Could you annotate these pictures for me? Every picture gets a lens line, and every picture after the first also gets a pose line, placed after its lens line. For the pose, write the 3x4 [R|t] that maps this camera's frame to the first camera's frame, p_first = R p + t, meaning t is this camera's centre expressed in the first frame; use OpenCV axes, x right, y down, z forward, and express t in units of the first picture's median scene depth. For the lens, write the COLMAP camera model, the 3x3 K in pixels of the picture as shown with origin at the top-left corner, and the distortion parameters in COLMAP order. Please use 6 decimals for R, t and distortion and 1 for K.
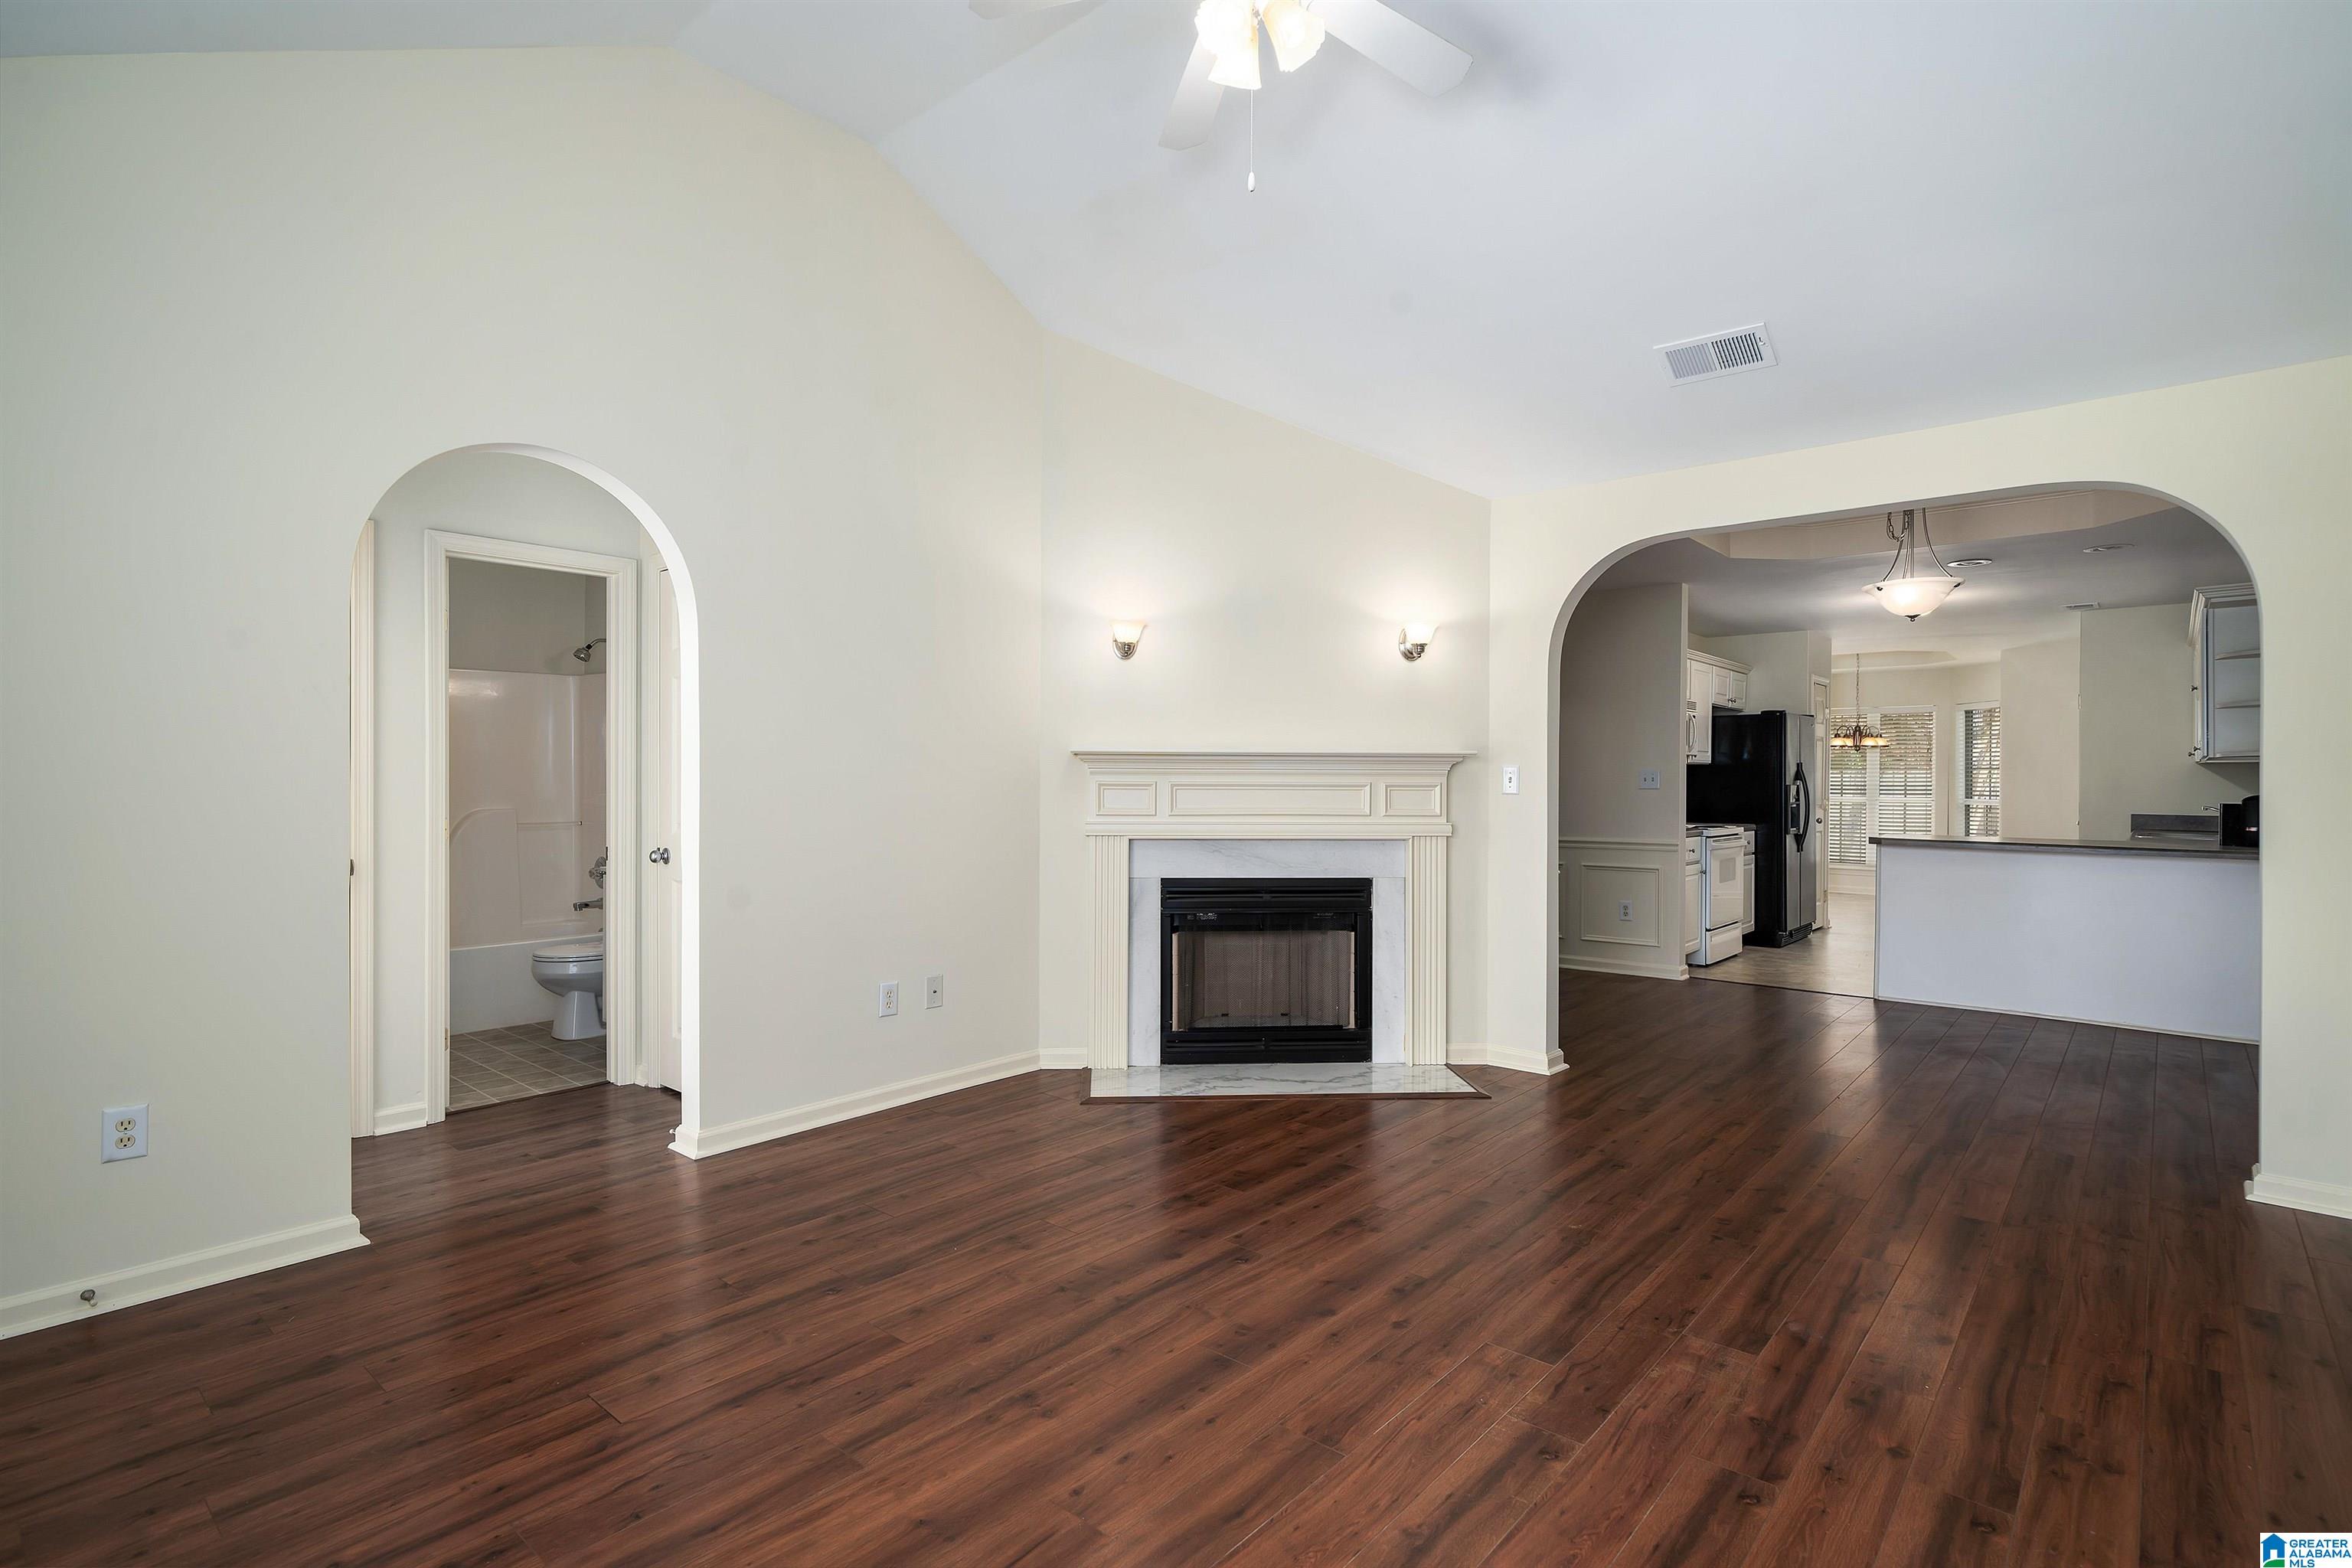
lens RADIAL K [[1114.6, 0, 1183.0], [0, 1114.6, 783.3], [0, 0, 1]] dist [0.000362, 0.001000]
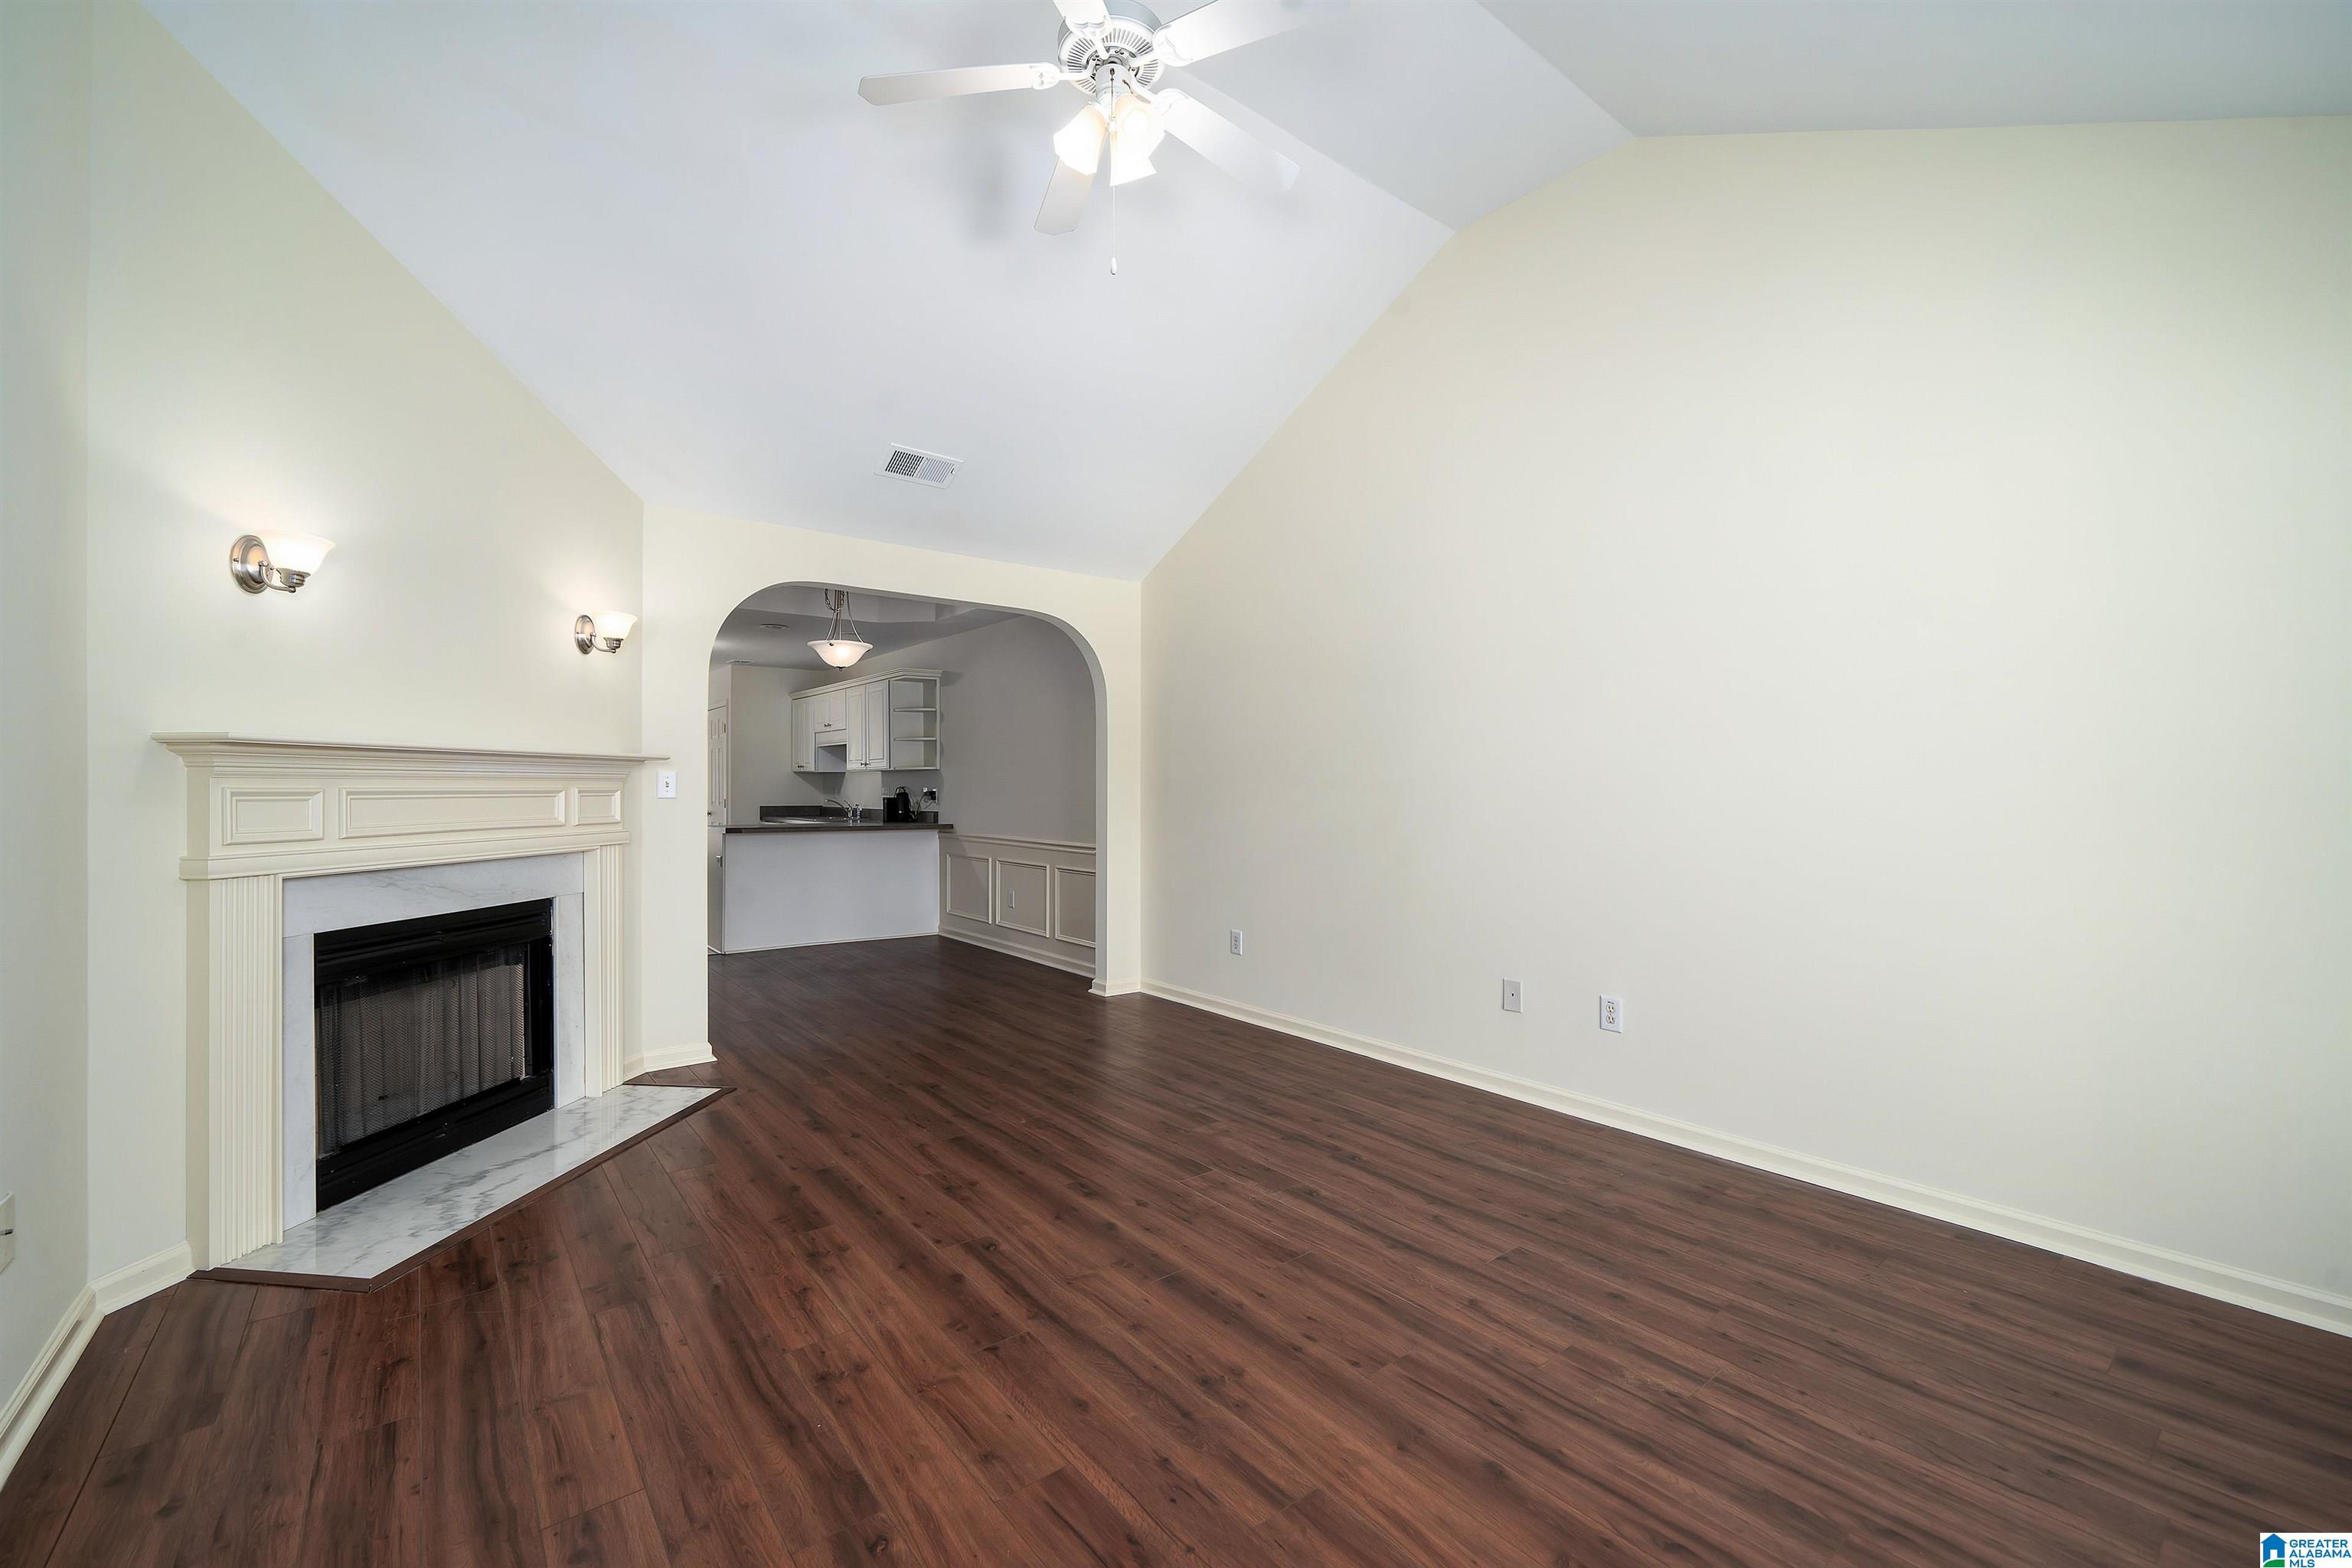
lens RADIAL K [[919.7, 0, 1183.7], [0, 919.7, 786.3], [0, 0, 1]] dist [0.000649, 0.000077]
pose [[0.215294, -0.003052, 0.976544, -0.629351], [0.002908, 0.999993, 0.002484, -0.002954], [-0.976545, 0.002305, 0.215301, 0.538752]]
